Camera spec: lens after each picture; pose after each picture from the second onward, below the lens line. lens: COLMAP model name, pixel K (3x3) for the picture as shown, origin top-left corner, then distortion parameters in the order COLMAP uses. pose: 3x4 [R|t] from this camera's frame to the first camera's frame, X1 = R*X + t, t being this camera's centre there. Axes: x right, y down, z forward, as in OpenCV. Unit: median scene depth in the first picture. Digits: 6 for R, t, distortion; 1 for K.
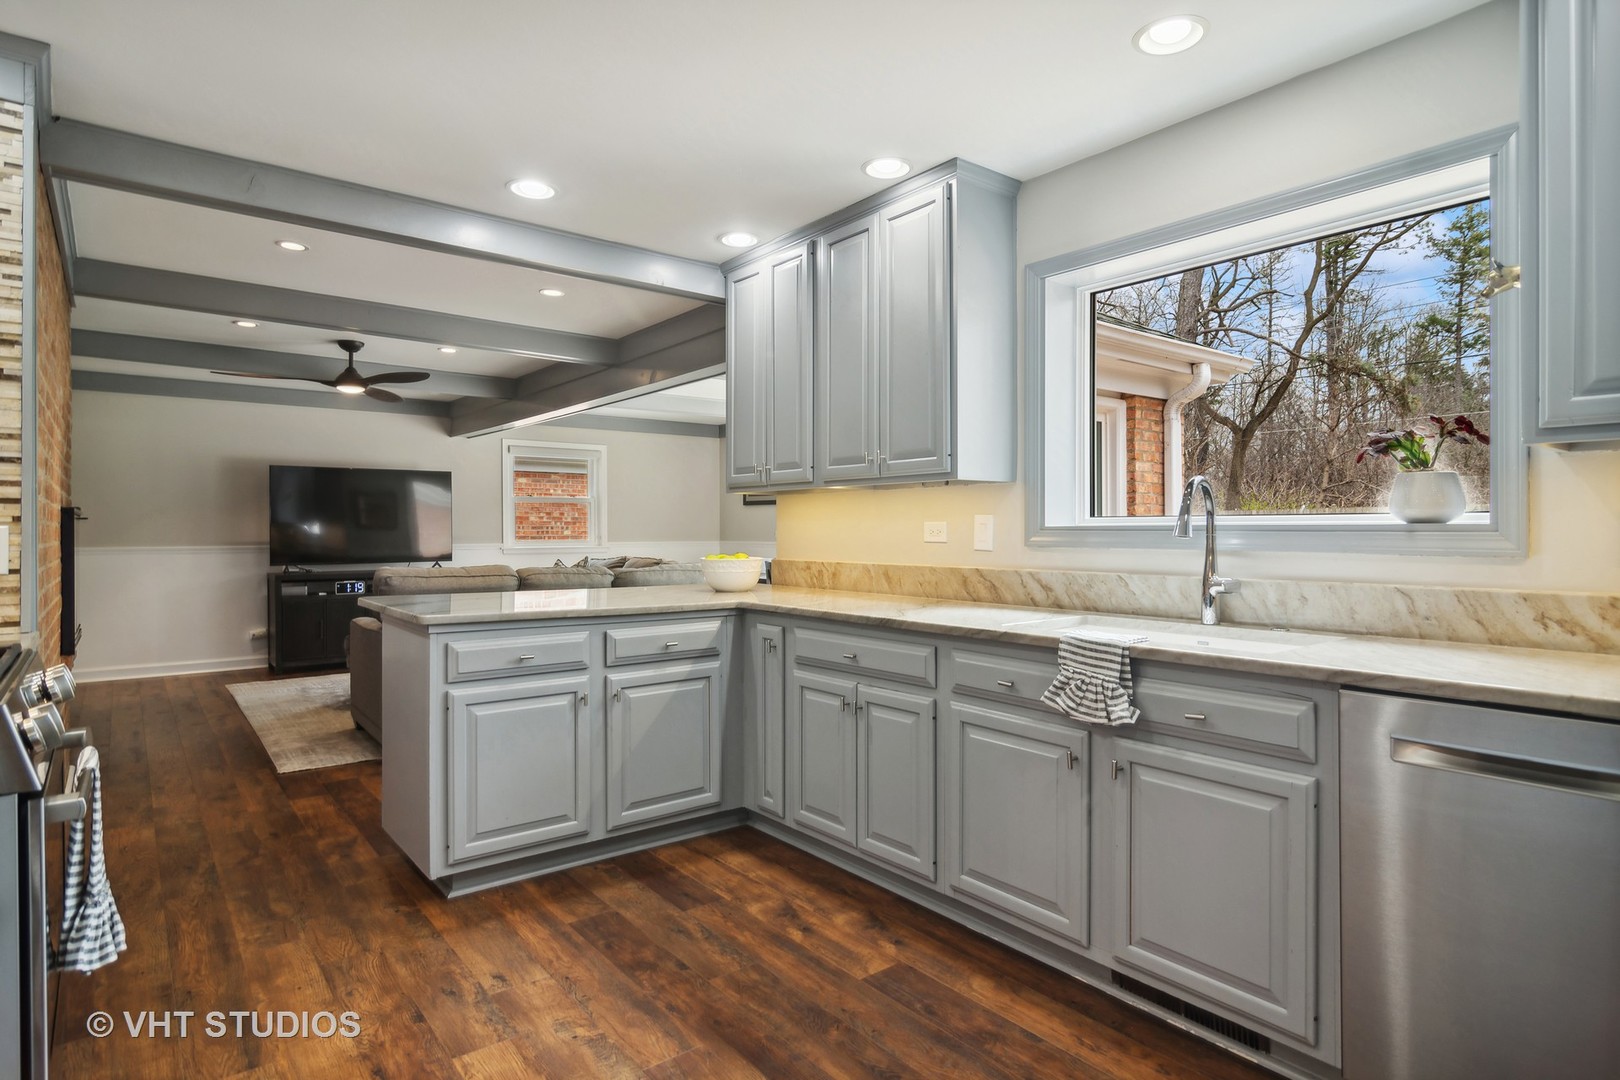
lens RADIAL K [[879.8, 0, 800.0], [0, 879.8, 537.5], [0, 0, 1]] dist [-0.001188, 0.003828]
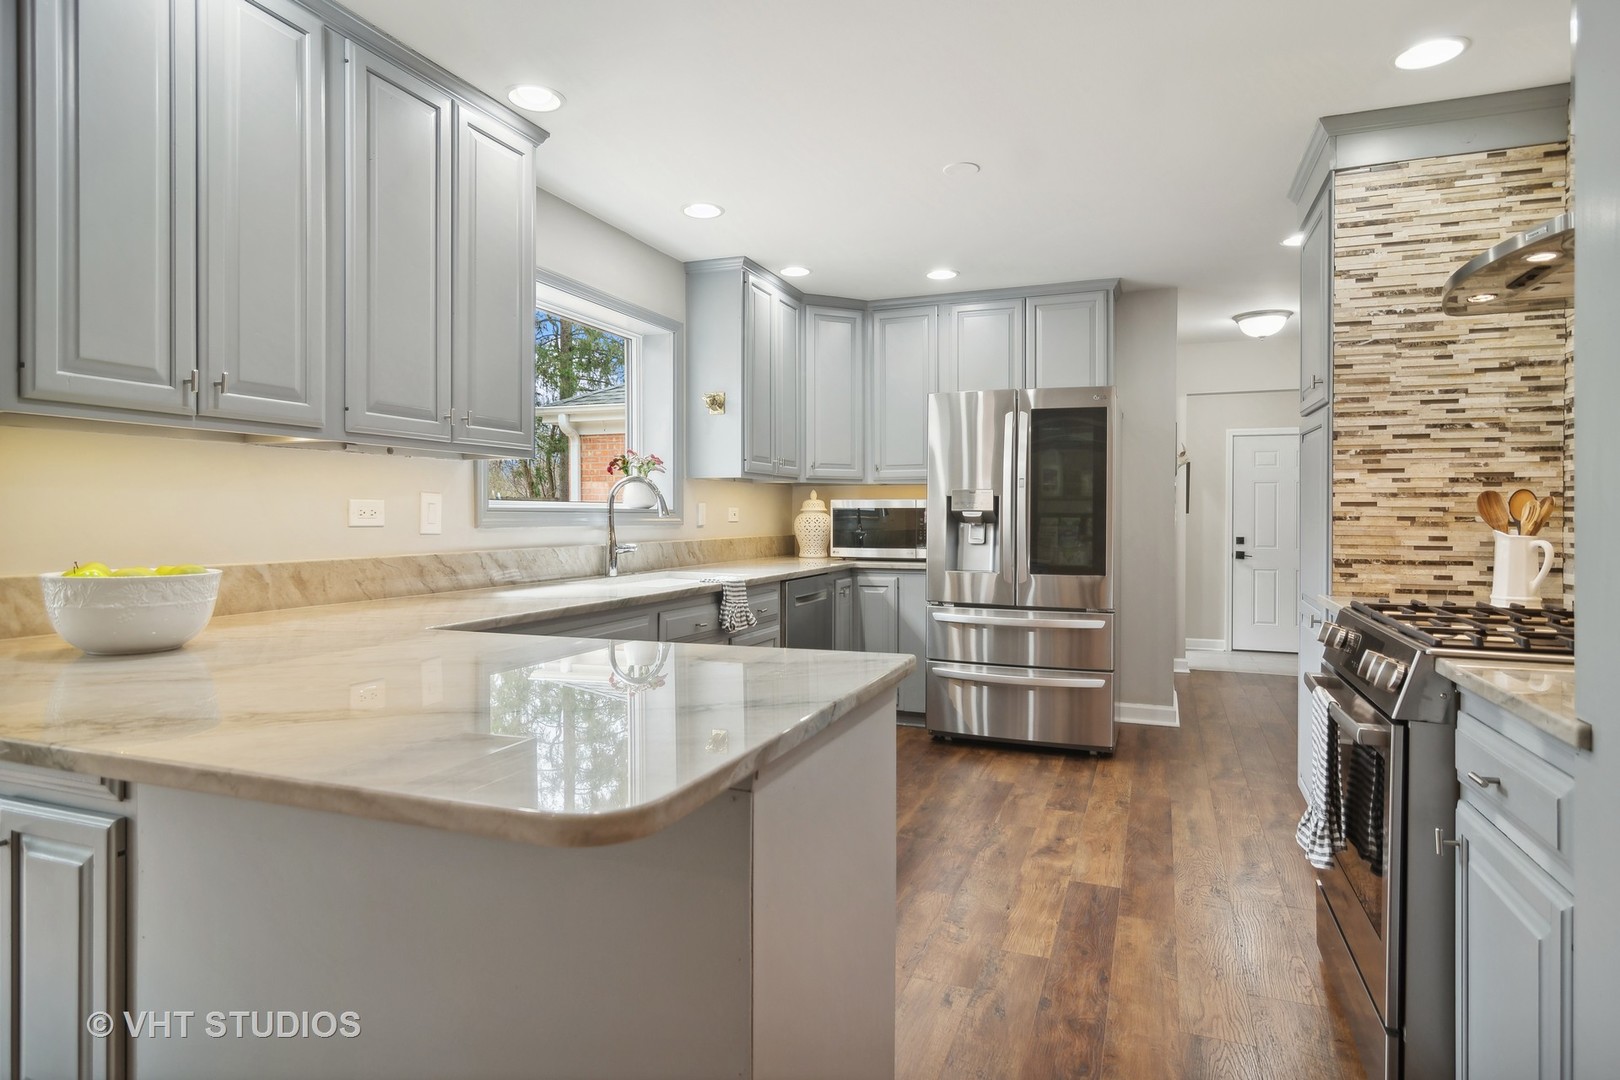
lens RADIAL K [[879.8, 0, 824.3], [0, 879.8, 518.5], [0, 0, 1]] dist [-0.001188, 0.003828]
pose [[-0.518666, -0.005729, 0.854958, -0.893604], [0.002537, 0.999963, 0.008240, -0.008508], [-0.854973, 0.006443, -0.518632, 1.338193]]
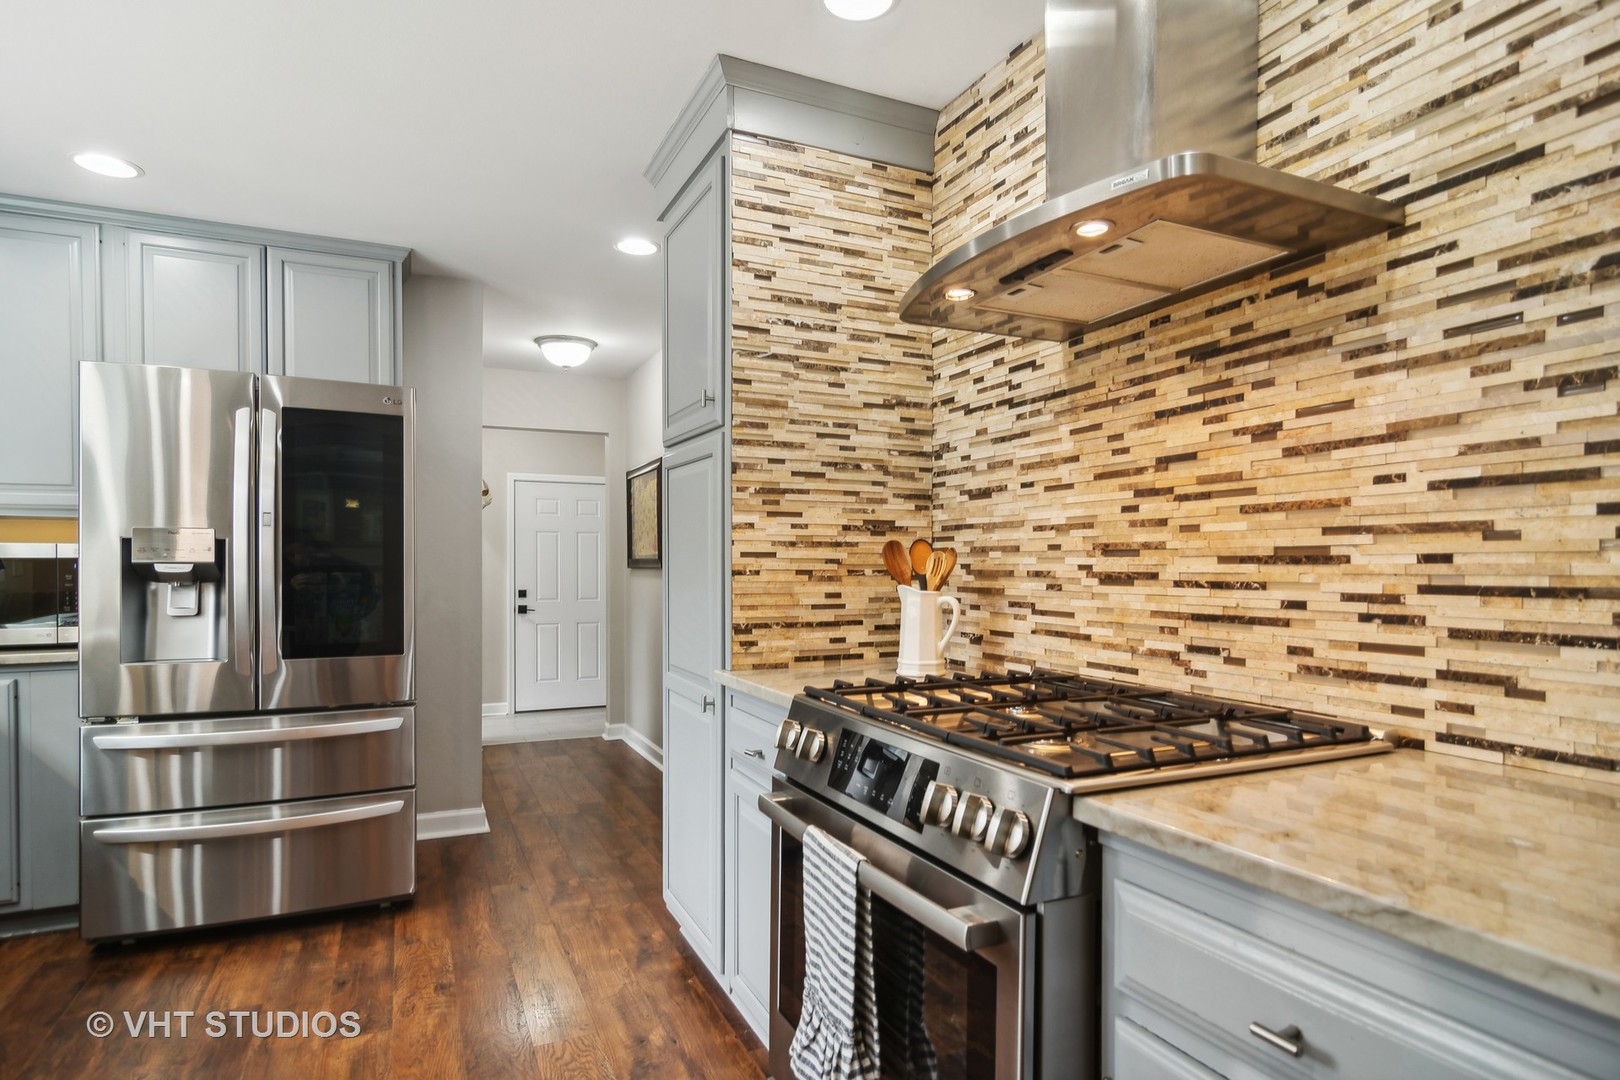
lens RADIAL K [[879.8, 0, 807.3], [0, 879.8, 572.2], [0, 0, 1]] dist [-0.001188, 0.003828]
pose [[-0.973470, -0.001052, 0.228814, -0.580488], [0.002198, 0.999900, 0.013947, -0.010285], [-0.228805, 0.014080, -0.973370, 1.073724]]
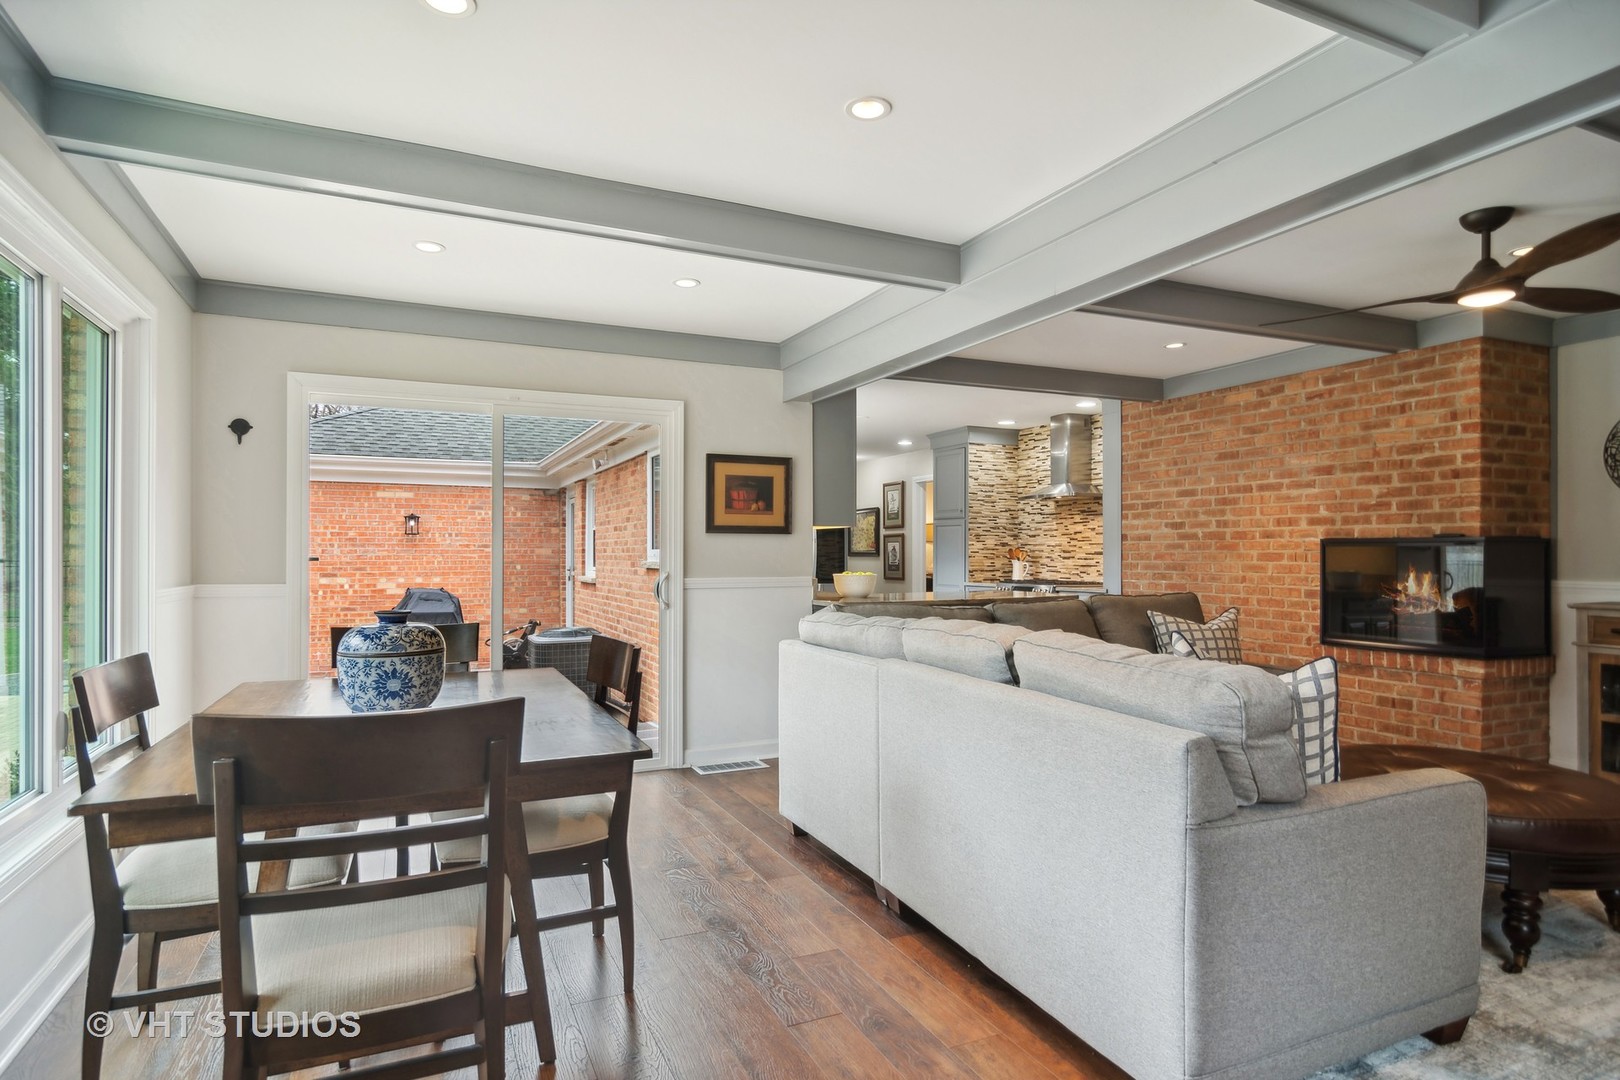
lens RADIAL K [[879.8, 0, 813.7], [0, 879.8, 548.8], [0, 0, 1]] dist [-0.001188, 0.003828]
pose [[-0.978322, 0.001084, 0.207087, -0.437404], [0.001107, 0.999999, -0.000003, -0.027341], [-0.207087, 0.000226, -0.978322, 3.443904]]
